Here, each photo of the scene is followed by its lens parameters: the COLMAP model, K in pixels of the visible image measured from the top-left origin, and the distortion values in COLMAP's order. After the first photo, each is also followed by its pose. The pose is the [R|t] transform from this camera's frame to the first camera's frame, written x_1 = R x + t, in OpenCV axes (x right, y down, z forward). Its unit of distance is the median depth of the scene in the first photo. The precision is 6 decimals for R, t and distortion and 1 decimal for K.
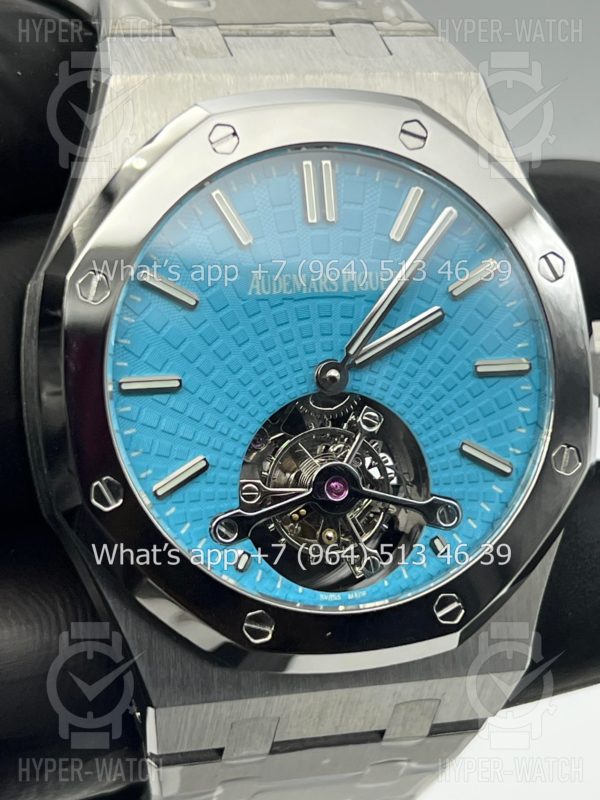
lens RADIAL K [[1863.8, 0, 295.1], [0, 1863.8, 400.6], [0, 0, 1]] dist [0.288316, 0.000000]
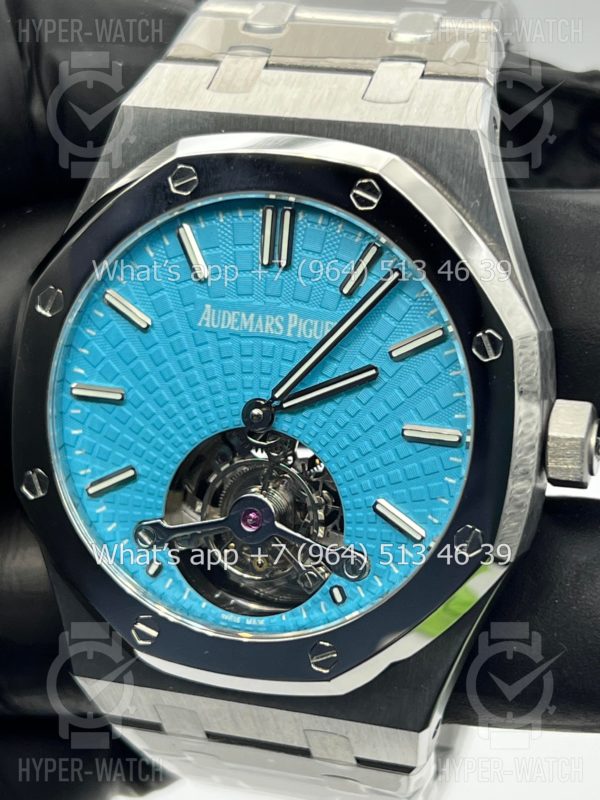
lens RADIAL K [[1863.8, 0, 303.8], [0, 1863.8, 396.1], [0, 0, 1]] dist [0.288316, 0.000000]
pose [[0.824846, 0.187726, -0.533280, 0.593168], [-0.126799, 0.980660, 0.149089, -0.181387], [0.550955, -0.055357, 0.832697, 0.142805]]
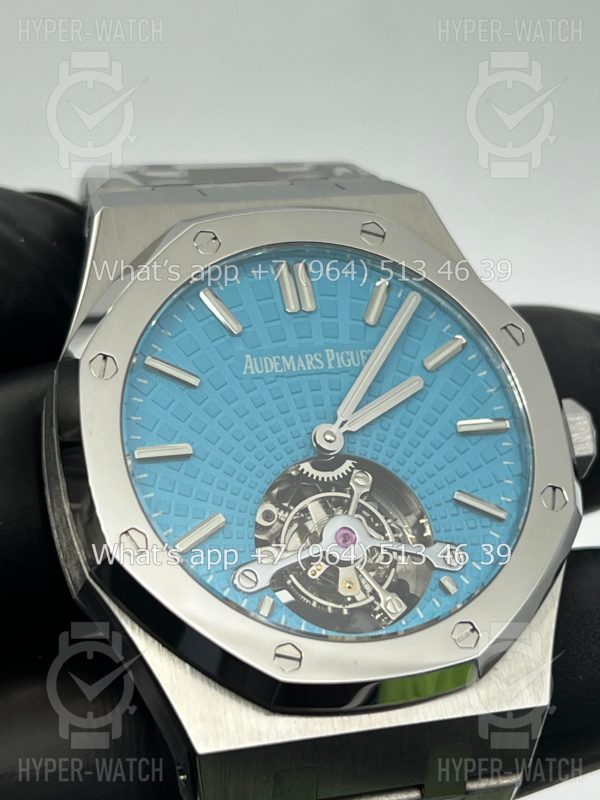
lens RADIAL K [[1863.8, 0, 298.0], [0, 1863.8, 402.1], [0, 0, 1]] dist [0.288316, 0.000000]
pose [[0.992751, -0.116365, 0.030078, -0.028009], [0.119968, 0.944216, -0.306699, 0.297913], [0.007289, 0.308084, 0.951331, -0.044337]]
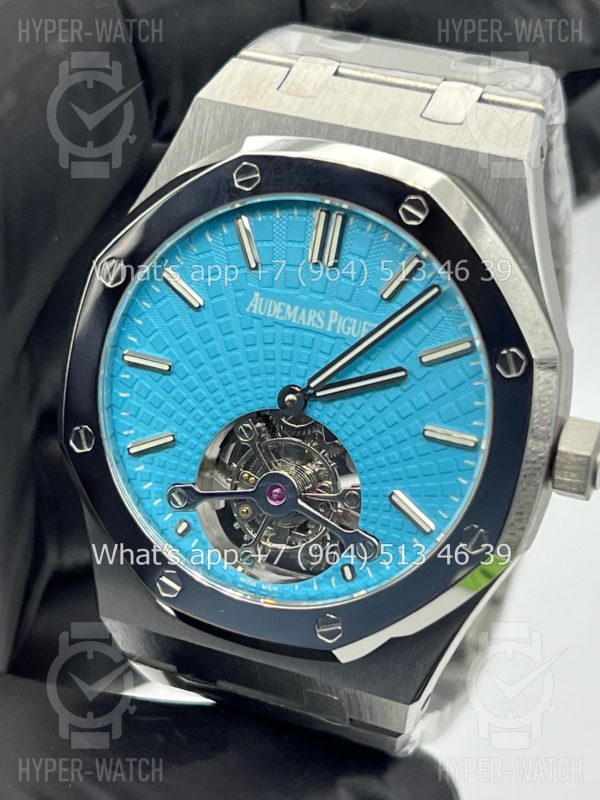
lens RADIAL K [[1863.8, 0, 292.2], [0, 1863.8, 398.6], [0, 0, 1]] dist [0.288316, 0.000000]
pose [[0.785985, 0.302936, -0.538940, 0.624860], [-0.224876, 0.952099, 0.207213, -0.246609], [0.575897, -0.041672, 0.816459, 0.076477]]
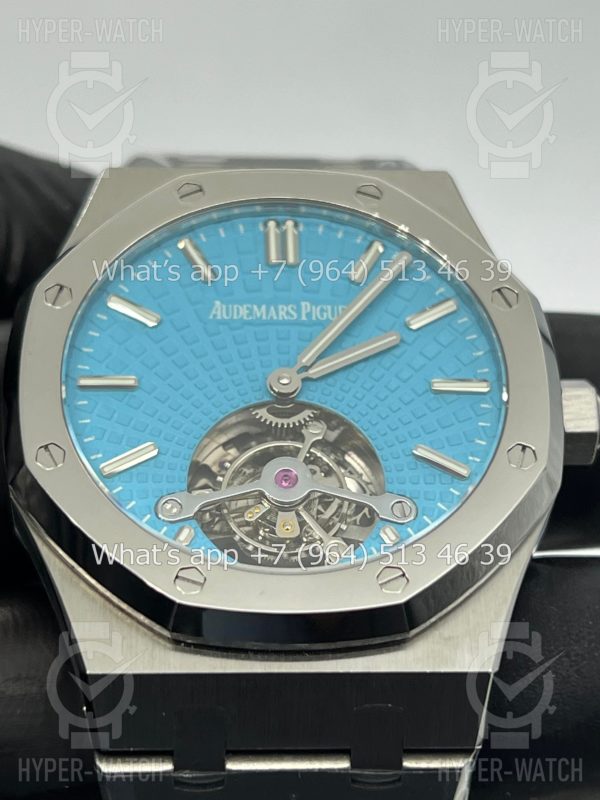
lens RADIAL K [[1863.8, 0, 299.2], [0, 1863.8, 405.1], [0, 0, 1]] dist [0.288316, 0.000000]
pose [[0.972154, -0.084624, -0.218530, 0.253666], [-0.032155, 0.875532, -0.482089, 0.499083], [0.232126, 0.475692, 0.848431, 0.120433]]
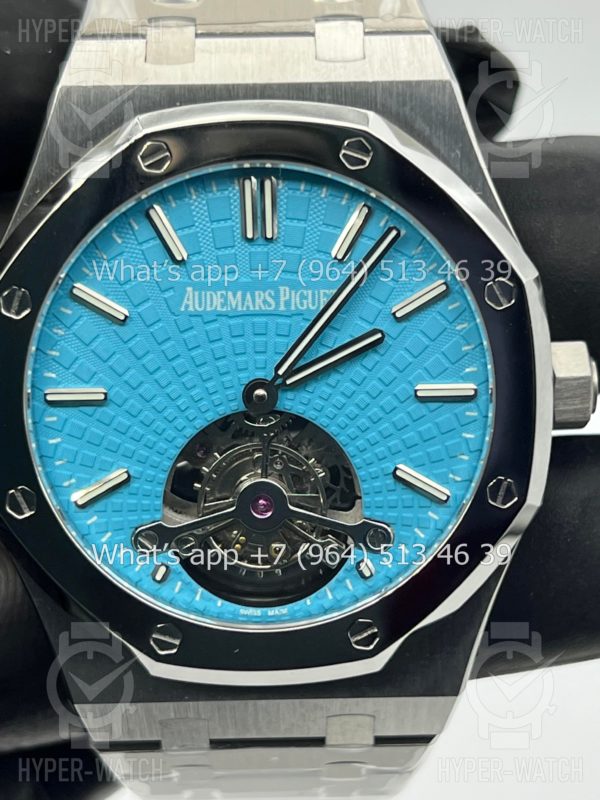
lens RADIAL K [[1863.8, 0, 296.4], [0, 1863.8, 407.8], [0, 0, 1]] dist [0.288316, 0.000000]
pose [[0.961712, 0.068661, -0.265320, 0.302012], [-0.039867, 0.992860, 0.112430, -0.118921], [0.271145, -0.097548, 0.957583, 0.047500]]
